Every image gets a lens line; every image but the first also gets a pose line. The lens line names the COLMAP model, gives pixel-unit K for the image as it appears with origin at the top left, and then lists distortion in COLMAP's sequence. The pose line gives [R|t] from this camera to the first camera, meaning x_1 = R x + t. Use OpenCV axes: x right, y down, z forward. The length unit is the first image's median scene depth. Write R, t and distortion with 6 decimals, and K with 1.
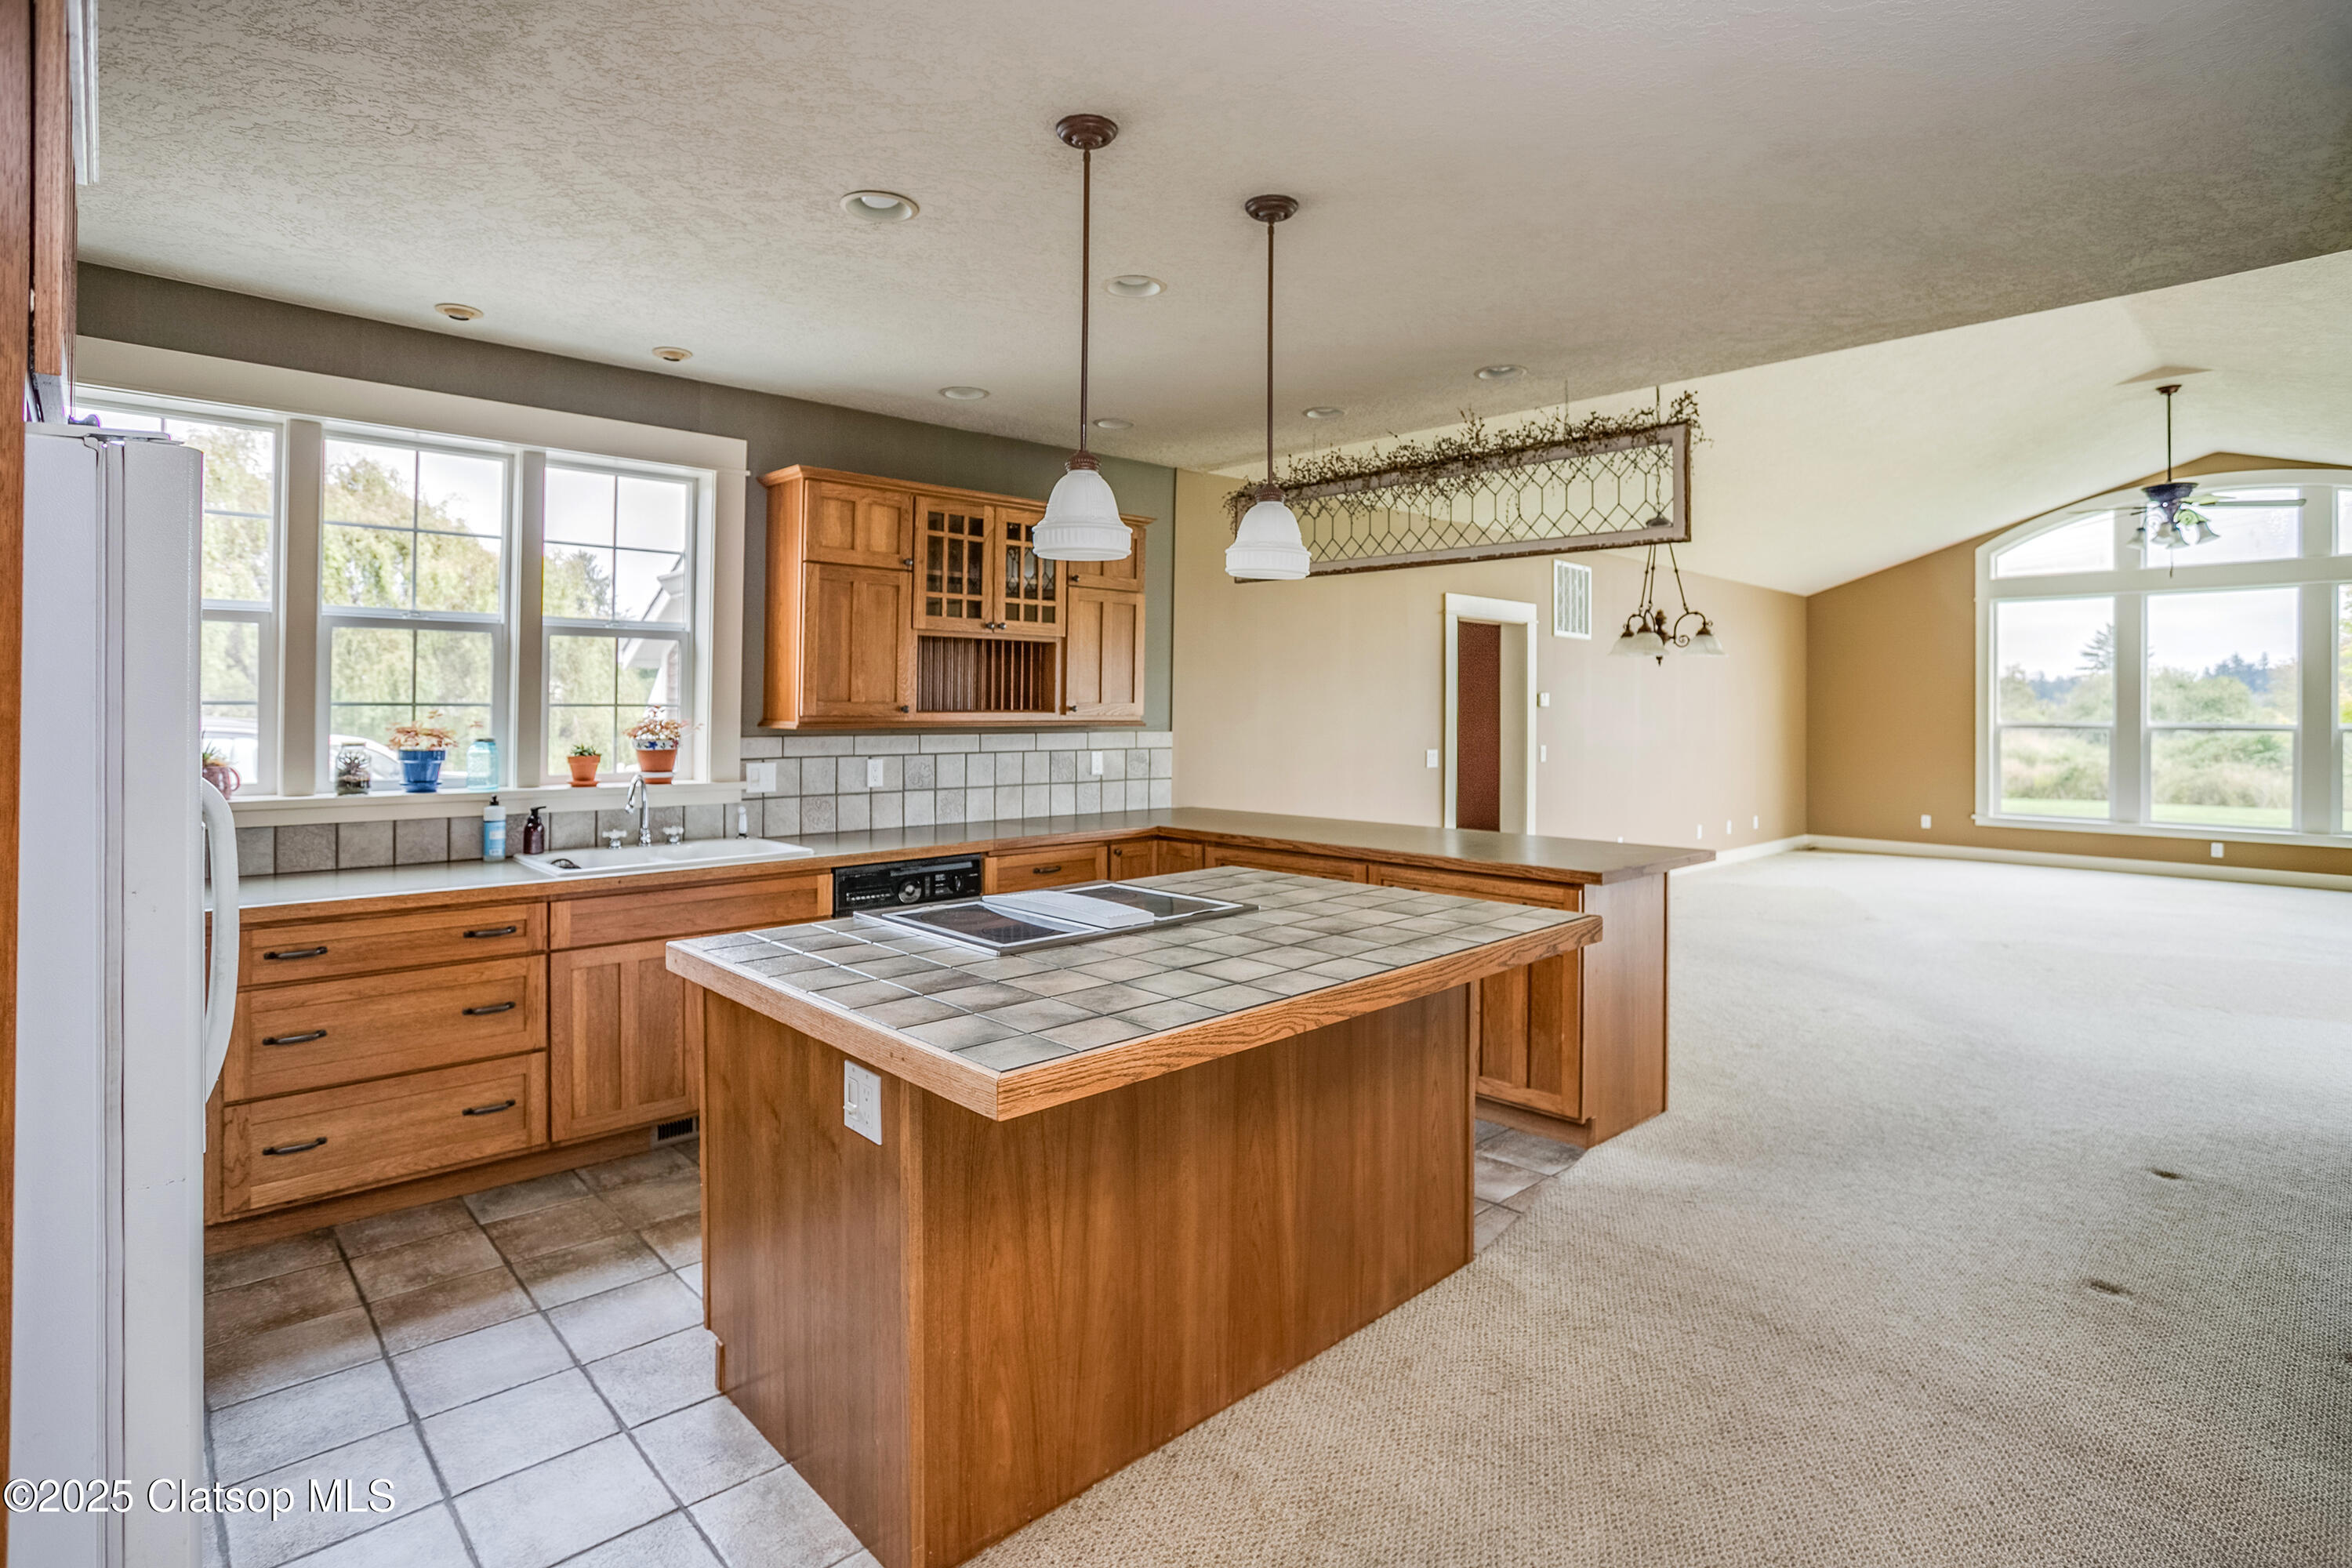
lens RADIAL K [[1166.3, 0, 1208.1], [0, 1166.3, 697.0], [0, 0, 1]] dist [-0.022590, 0.002383]
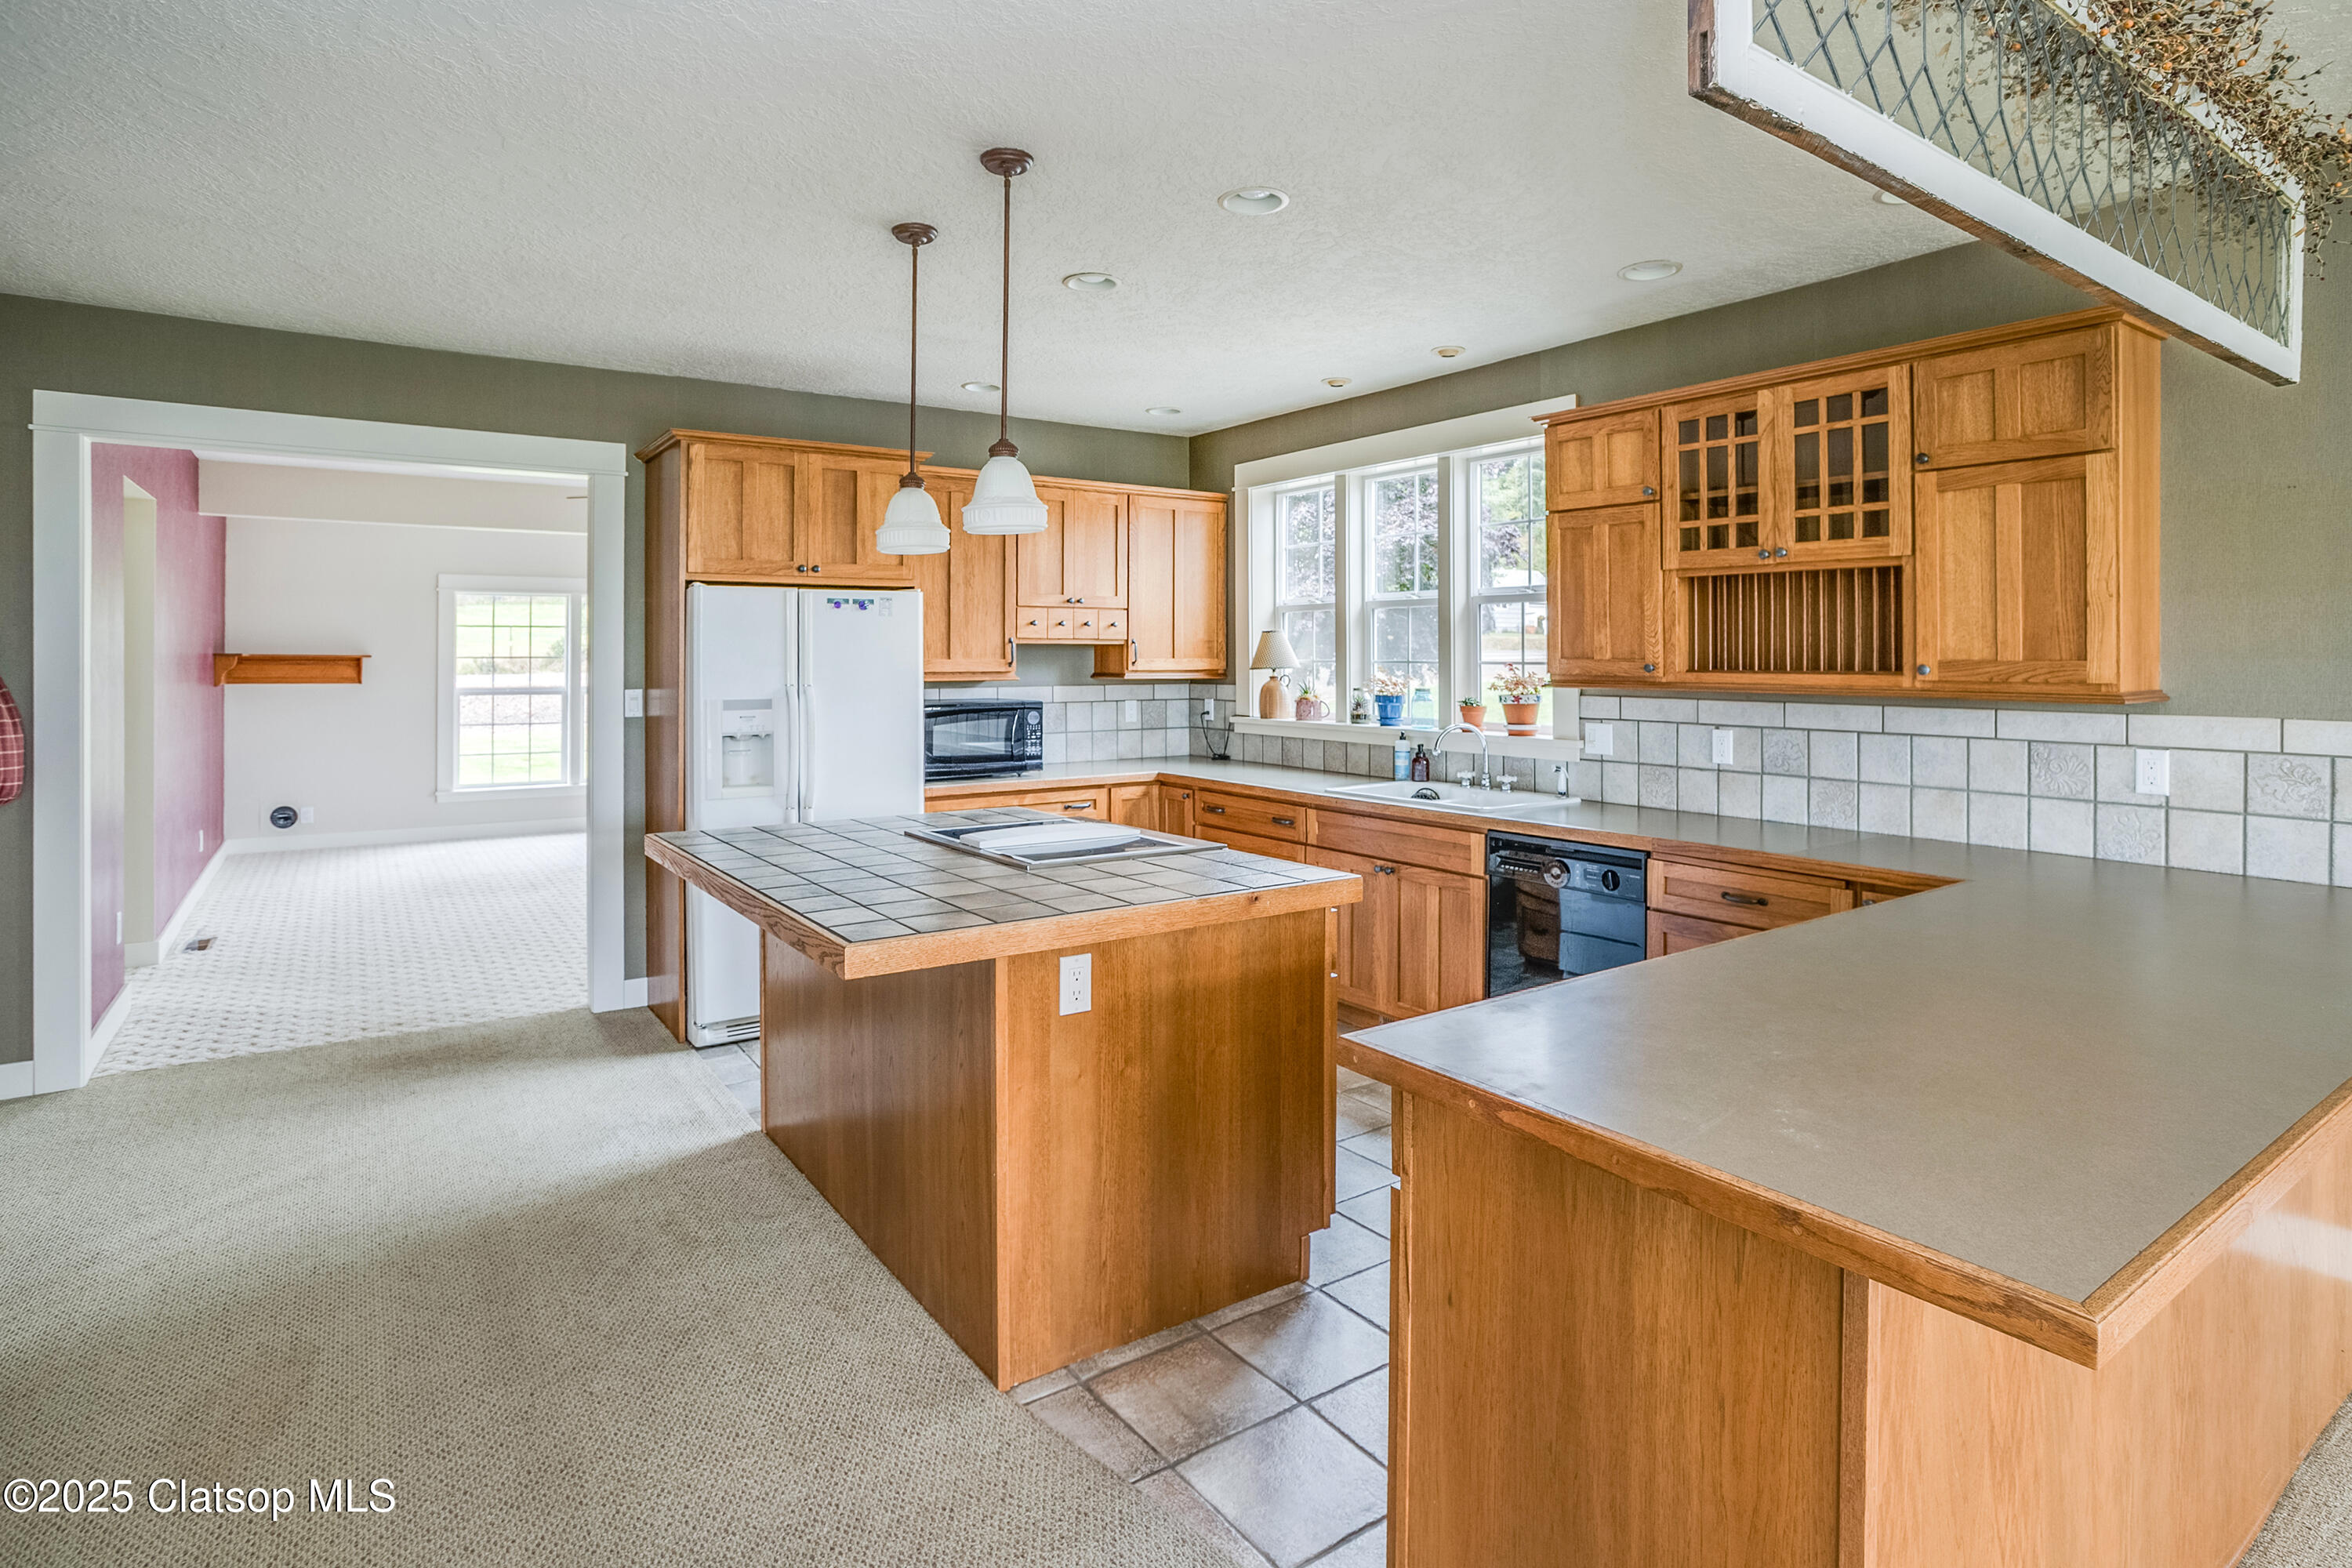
lens RADIAL K [[1166.3, 0, 1129.6], [0, 1166.3, 643.3], [0, 0, 1]] dist [-0.022590, 0.002383]
pose [[-0.154202, -0.017732, -0.987880, 0.602780], [0.001828, 0.999832, -0.018232, 0.007233], [0.988038, -0.004617, -0.154144, 0.743812]]
